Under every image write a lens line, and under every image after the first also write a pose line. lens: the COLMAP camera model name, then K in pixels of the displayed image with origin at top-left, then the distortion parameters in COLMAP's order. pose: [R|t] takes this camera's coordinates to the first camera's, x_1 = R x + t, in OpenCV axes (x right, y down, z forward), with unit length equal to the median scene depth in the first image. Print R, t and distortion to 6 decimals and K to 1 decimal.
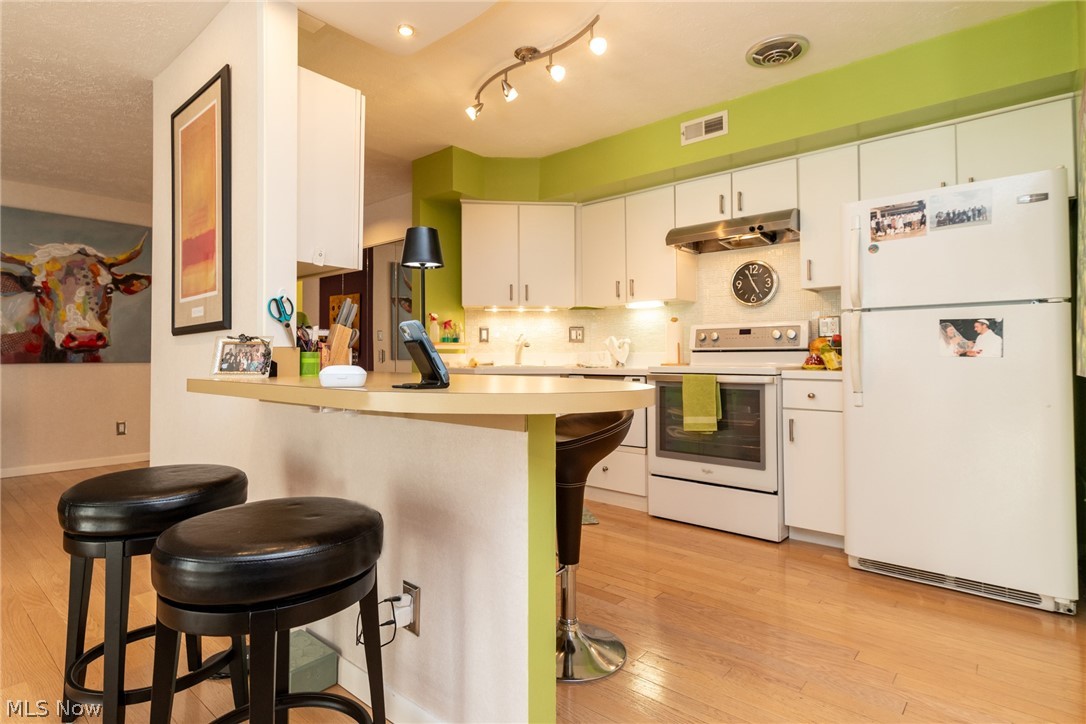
lens RADIAL K [[549.5, 0, 541.6], [0, 549.5, 354.7], [0, 0, 1]] dist [-0.000317, -0.000005]
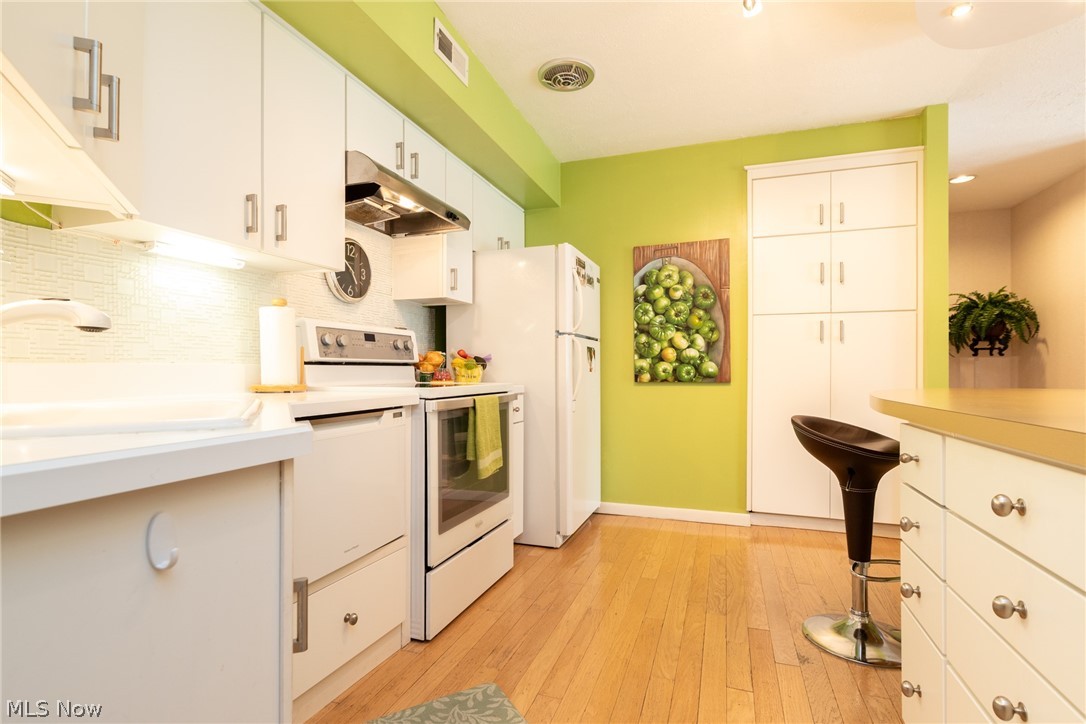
lens RADIAL K [[528.3, 0, 543.3], [0, 528.3, 370.9], [0, 0, 1]] dist [0.003447, -0.001879]
pose [[-0.361645, 0.005548, 0.932299, -0.358109], [-0.001403, 0.999978, -0.006495, 0.006065], [-0.932315, -0.003657, -0.361629, 1.040724]]
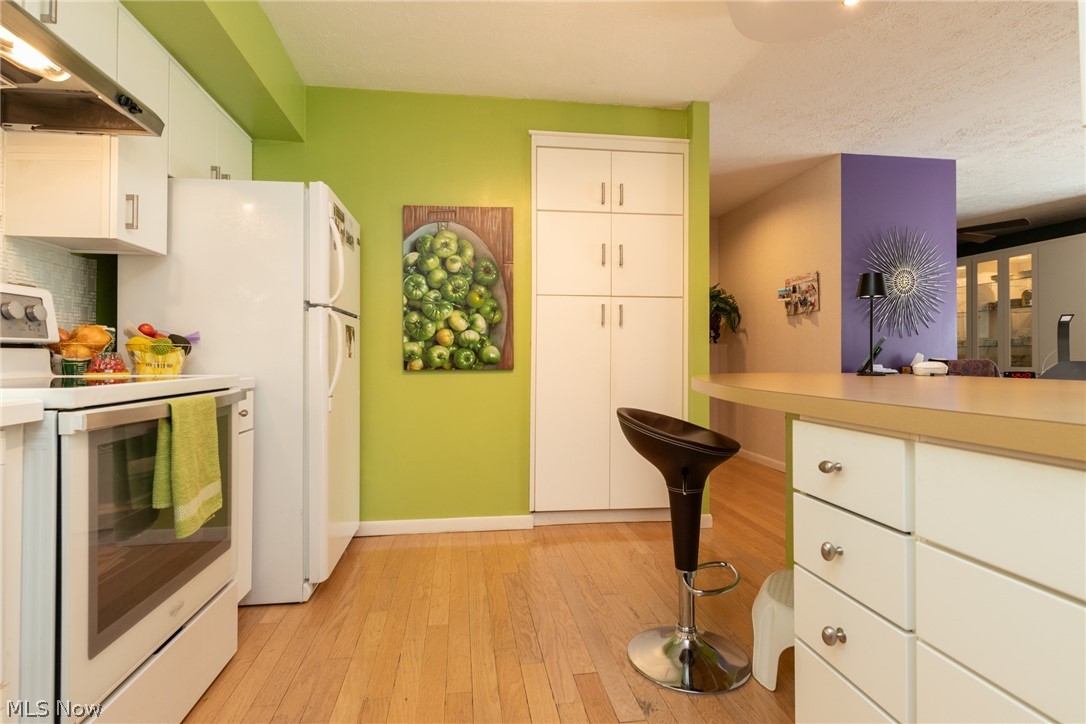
lens RADIAL K [[528.3, 0, 526.0], [0, 528.3, 348.7], [0, 0, 1]] dist [0.003447, -0.001879]
pose [[-0.741014, 0.016082, 0.671297, -0.190548], [0.002533, 0.999773, -0.021155, 0.005315], [-0.671485, -0.013976, -0.740886, 1.000417]]
